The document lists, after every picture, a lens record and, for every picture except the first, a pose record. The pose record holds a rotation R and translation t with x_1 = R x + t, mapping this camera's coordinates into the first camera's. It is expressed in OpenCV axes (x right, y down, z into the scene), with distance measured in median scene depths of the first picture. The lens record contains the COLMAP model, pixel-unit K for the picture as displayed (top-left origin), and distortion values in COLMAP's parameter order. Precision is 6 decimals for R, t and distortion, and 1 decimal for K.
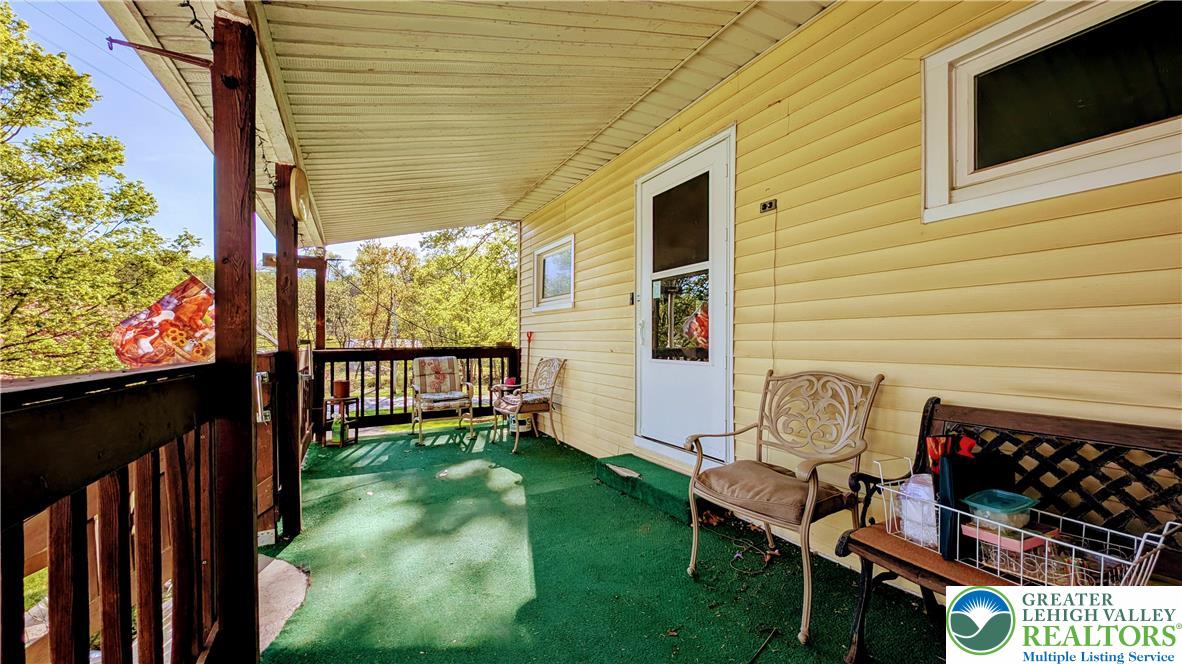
lens RADIAL K [[442.3, 0, 584.9], [0, 442.3, 343.2], [0, 0, 1]] dist [0.007027, -0.003550]
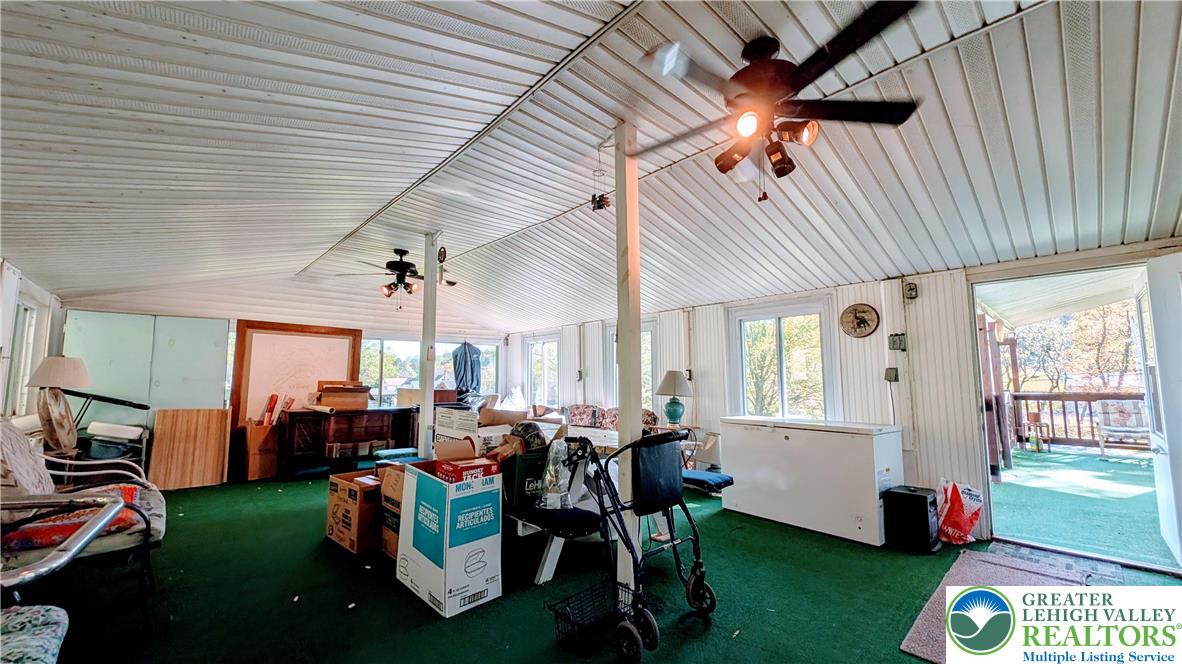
lens RADIAL K [[442.3, 0, 596.1], [0, 442.3, 339.1], [0, 0, 1]] dist [0.007027, -0.003550]
pose [[0.264145, -0.088760, -0.960390, 0.606137], [0.002025, 0.995805, -0.091476, -0.036815], [0.964481, 0.022218, 0.263216, -0.972958]]
